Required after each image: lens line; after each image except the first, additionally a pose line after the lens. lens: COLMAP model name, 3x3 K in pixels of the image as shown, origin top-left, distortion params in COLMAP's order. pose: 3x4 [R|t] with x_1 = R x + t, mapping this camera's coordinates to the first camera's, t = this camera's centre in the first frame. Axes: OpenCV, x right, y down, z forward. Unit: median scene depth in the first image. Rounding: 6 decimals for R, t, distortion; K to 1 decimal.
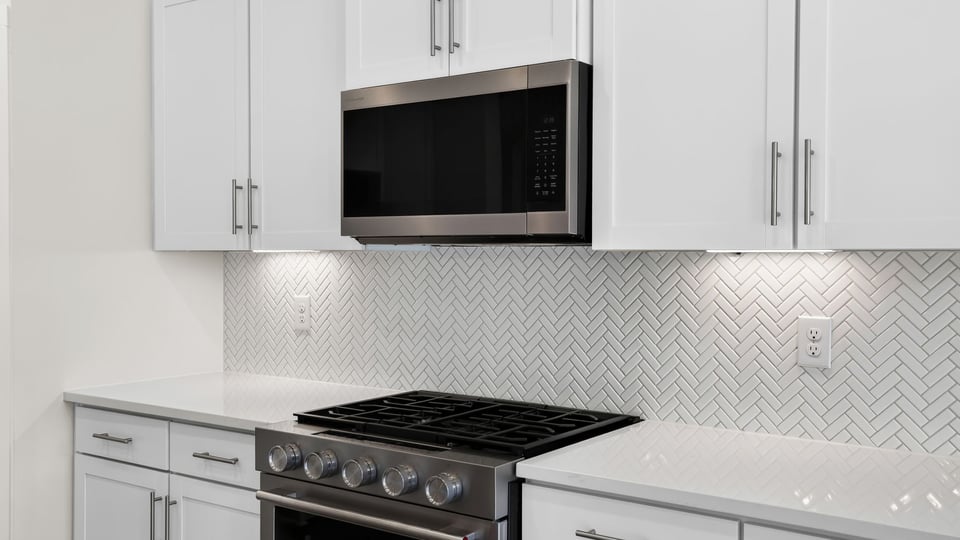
lens RADIAL K [[929.0, 0, 479.9], [0, 929.0, 256.1], [0, 0, 1]] dist [0.061475, -0.009256]
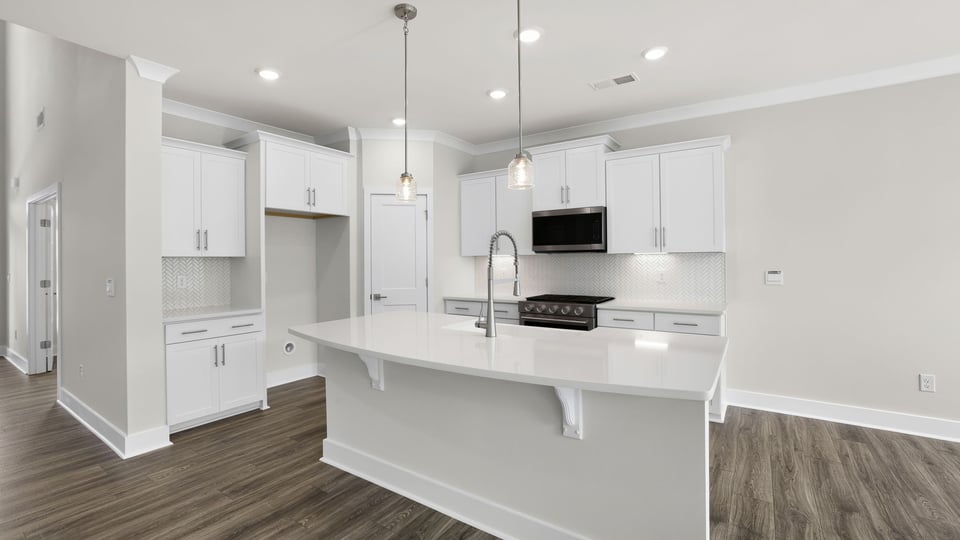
lens RADIAL K [[421.4, 0, 476.1], [0, 421.4, 261.0], [0, 0, 1]] dist [-0.029776, 0.000245]
pose [[0.999428, -0.010997, 0.031996, -0.469536], [0.011008, 0.999939, -0.000183, 0.017705], [-0.031992, 0.000535, 0.999488, -0.729171]]
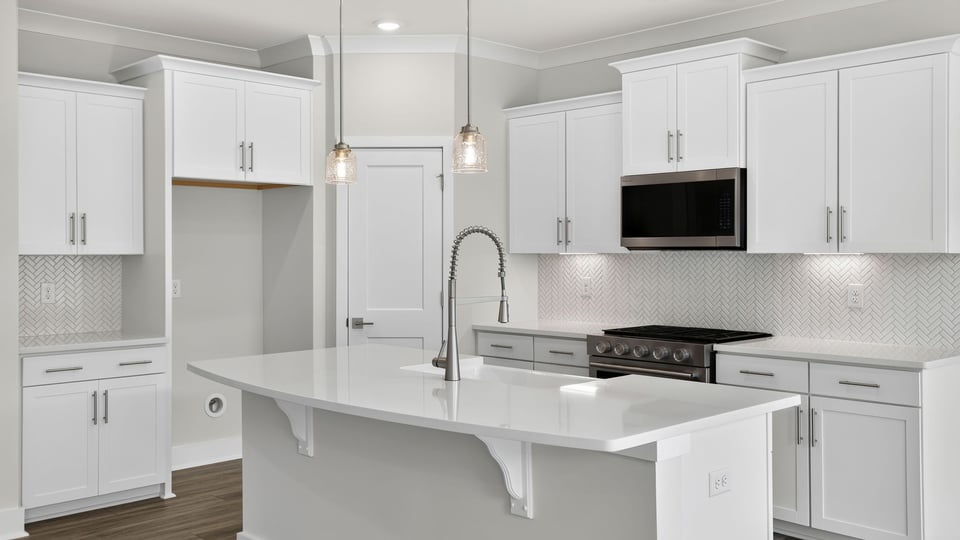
lens RADIAL K [[929.0, 0, 479.9], [0, 929.0, 256.1], [0, 0, 1]] dist [0.061475, -0.009256]
pose [[0.986457, -0.003616, -0.163978, -0.130882], [0.004126, 0.999988, 0.002769, -0.008388], [0.163965, -0.003408, 0.986460, -1.195650]]
